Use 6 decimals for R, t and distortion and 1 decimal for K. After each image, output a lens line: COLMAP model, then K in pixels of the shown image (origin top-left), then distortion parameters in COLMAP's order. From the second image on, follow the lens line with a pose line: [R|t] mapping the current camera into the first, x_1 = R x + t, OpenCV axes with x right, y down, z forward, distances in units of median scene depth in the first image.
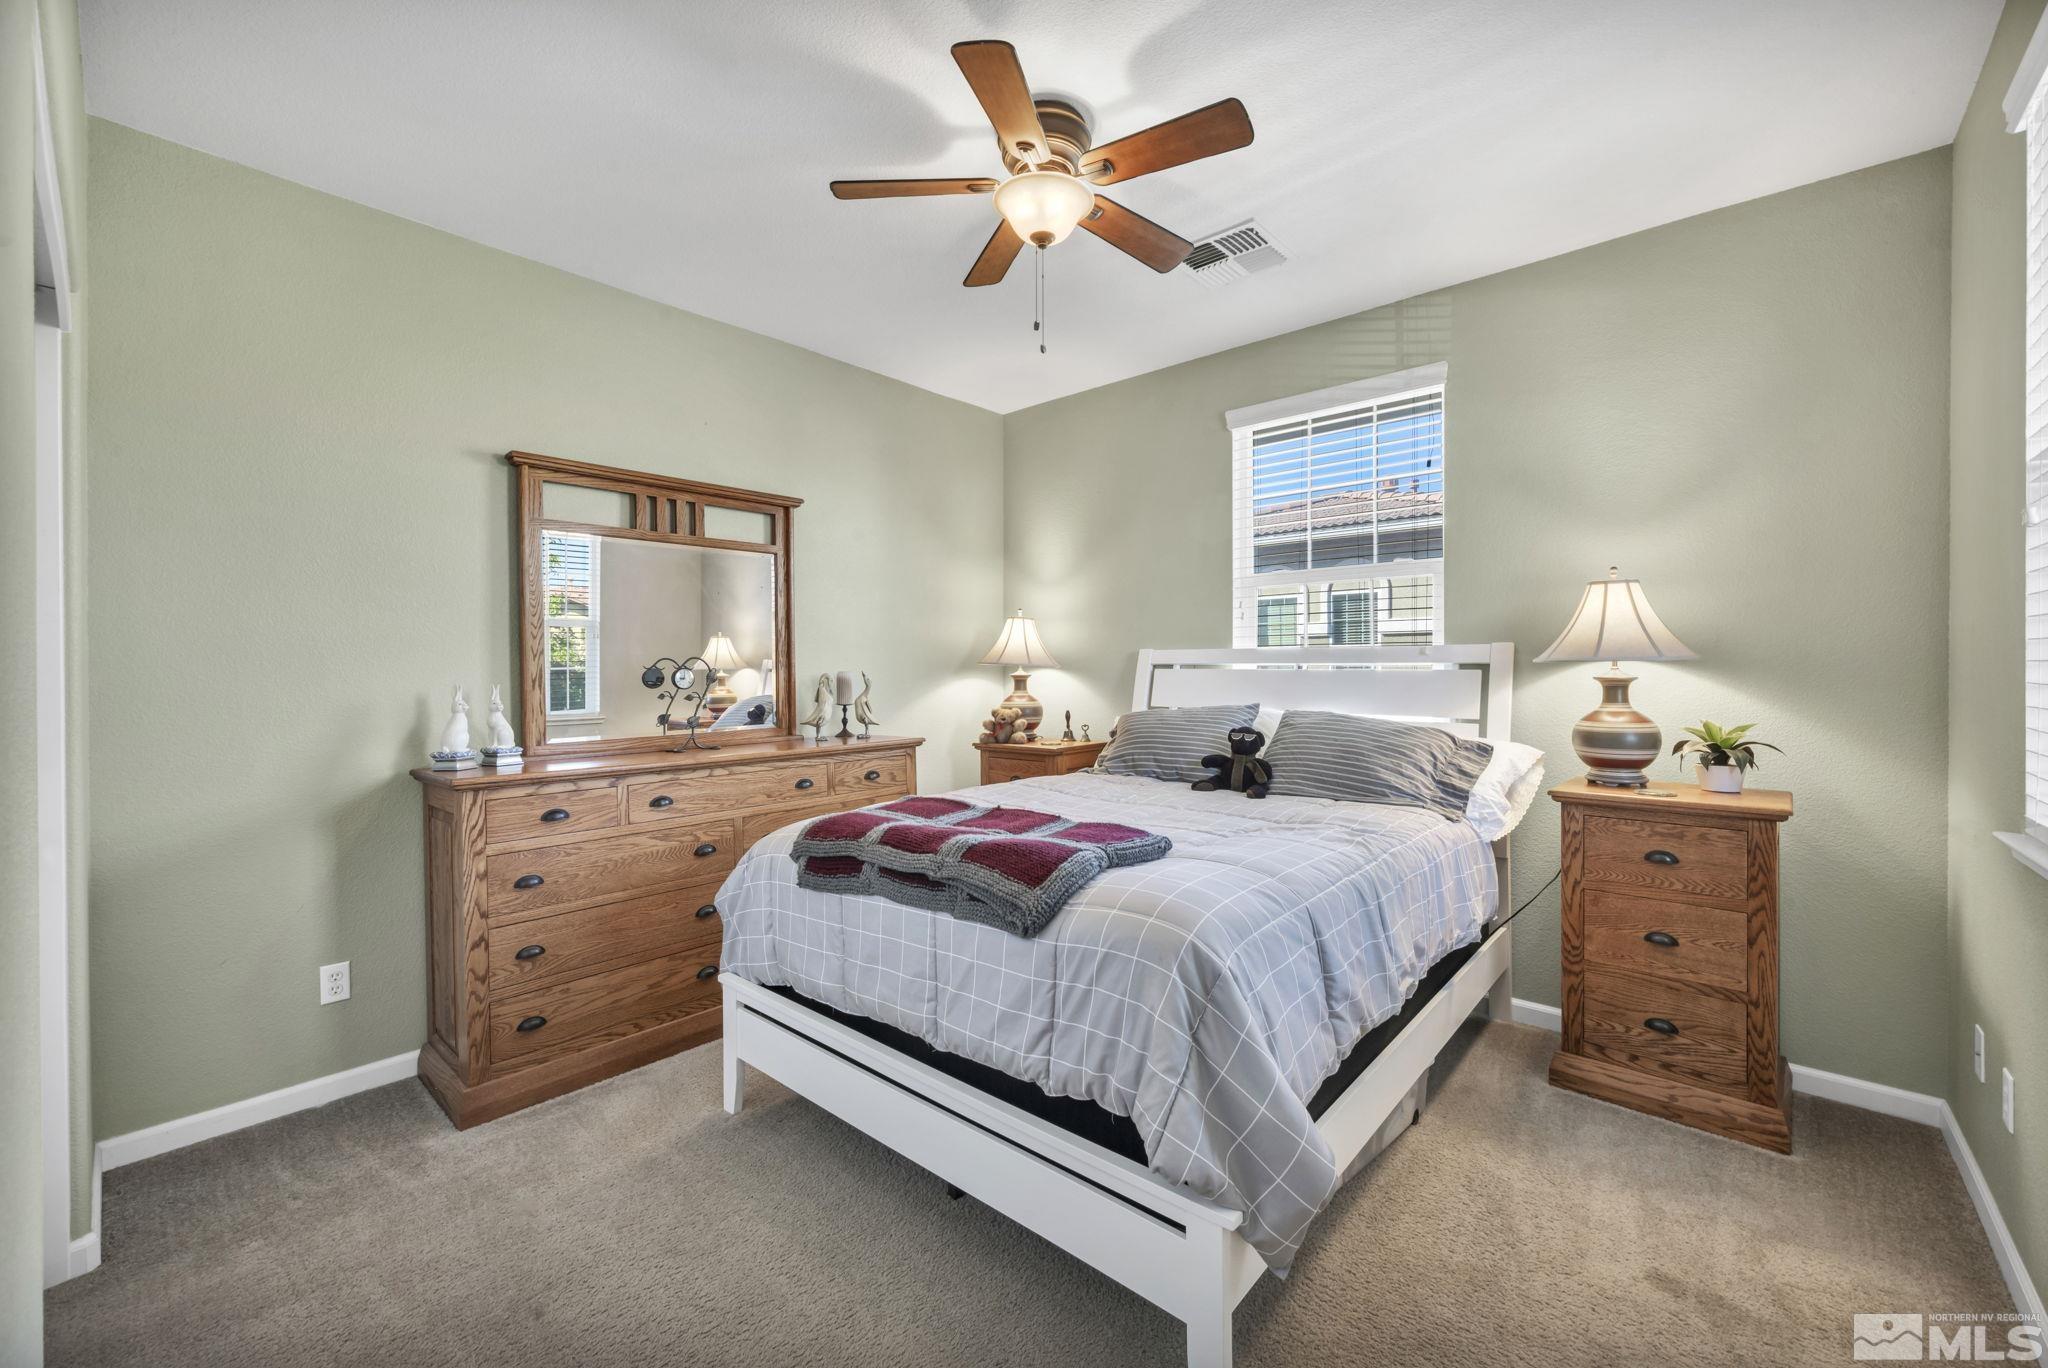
lens RADIAL K [[804.9, 0, 1035.9], [0, 804.9, 675.7], [0, 0, 1]] dist [-0.000464, 0.000033]
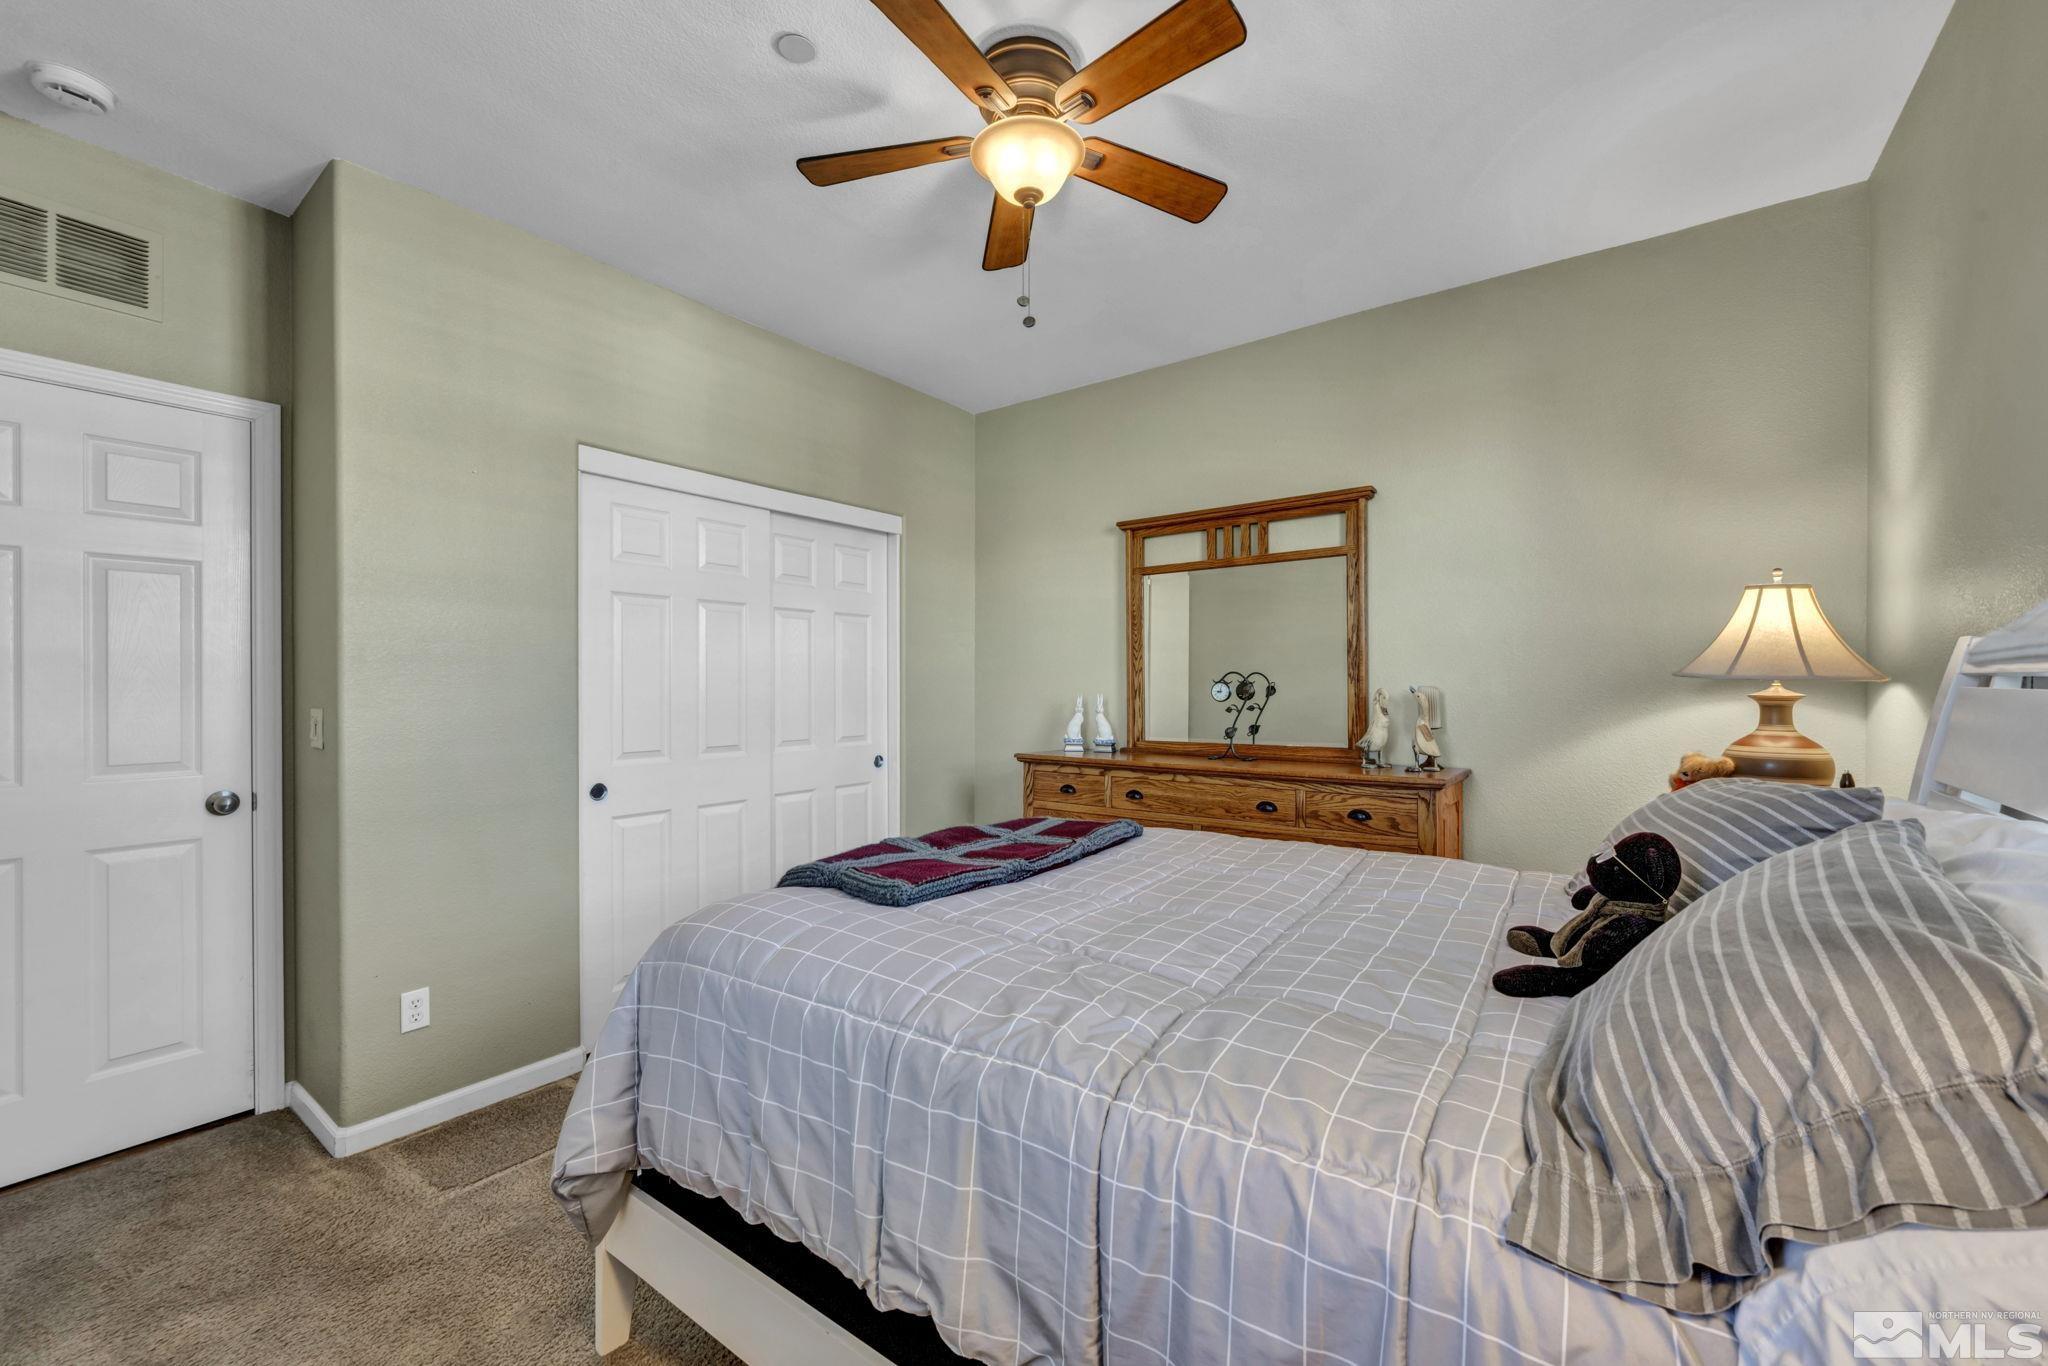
lens RADIAL K [[804.9, 0, 1031.3], [0, 804.9, 689.8], [0, 0, 1]] dist [-0.000464, 0.000033]
pose [[0.093268, 0.012335, -0.995565, 0.617748], [-0.006171, 0.999911, 0.011810, -0.010890], [0.995622, 0.005042, 0.093336, 0.642786]]
